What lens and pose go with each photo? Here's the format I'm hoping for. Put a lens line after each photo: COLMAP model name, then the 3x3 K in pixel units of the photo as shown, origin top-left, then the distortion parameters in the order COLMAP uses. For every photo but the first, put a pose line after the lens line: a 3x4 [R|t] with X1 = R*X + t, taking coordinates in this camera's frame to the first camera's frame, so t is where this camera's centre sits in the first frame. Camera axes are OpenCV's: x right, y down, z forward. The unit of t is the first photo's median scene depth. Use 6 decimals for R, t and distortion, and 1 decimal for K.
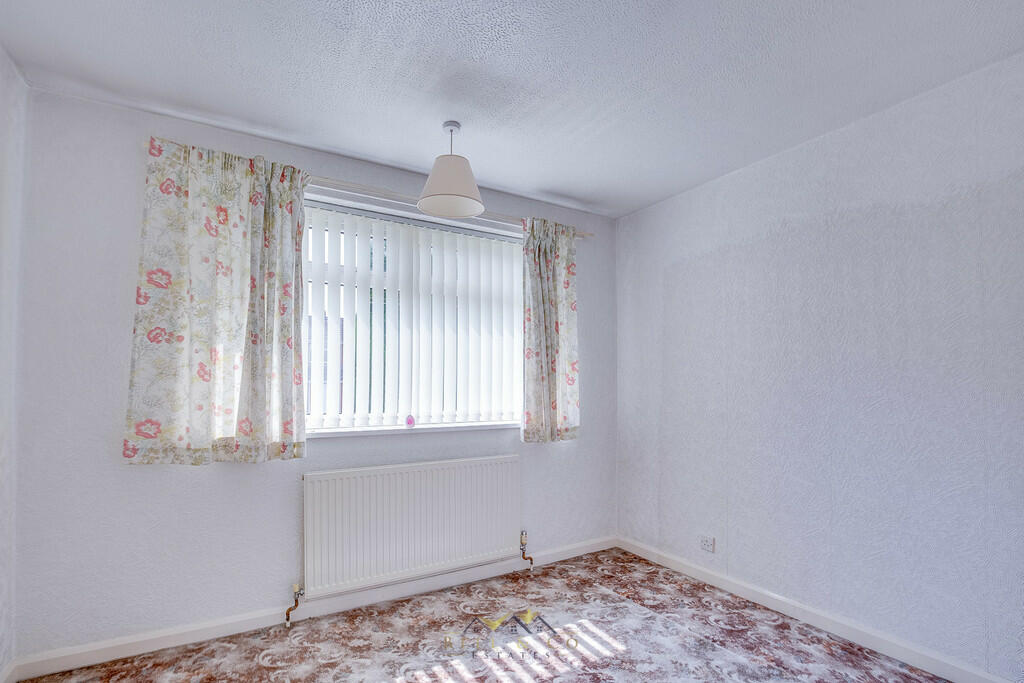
lens RADIAL K [[556.9, 0, 511.9], [0, 556.9, 369.4], [0, 0, 1]] dist [-0.000779, -0.001232]
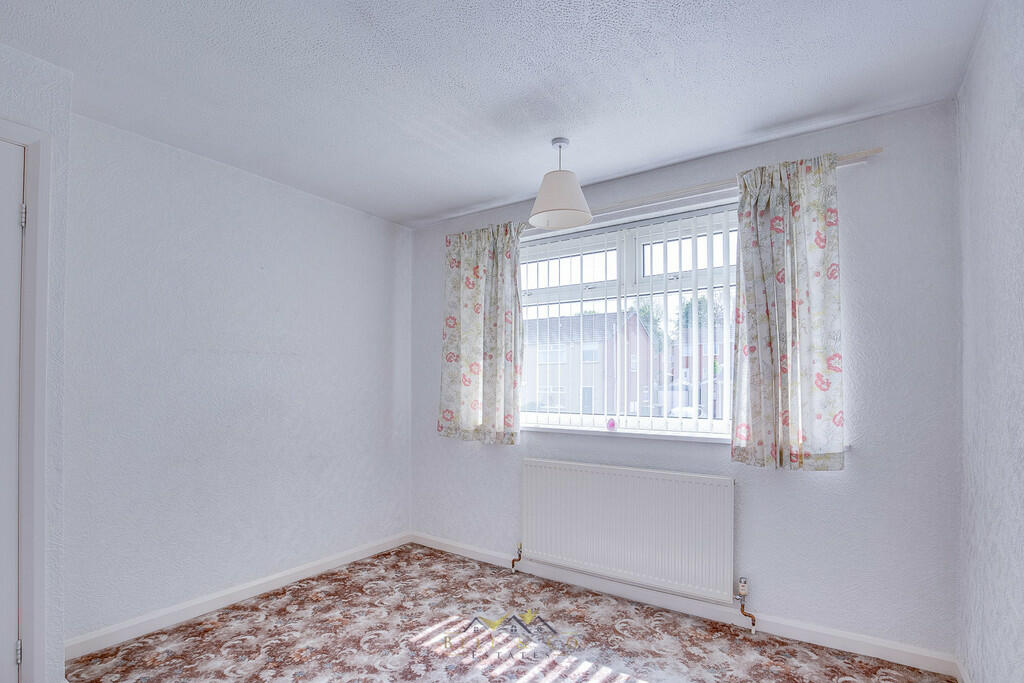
lens RADIAL K [[573.6, 0, 511.8], [0, 573.6, 375.3], [0, 0, 1]] dist [0.002286, 0.001553]
pose [[0.311719, -0.016683, -0.950028, 0.784868], [0.023649, 0.999672, -0.009795, 0.008680], [0.949880, -0.019414, 0.312011, 0.511768]]
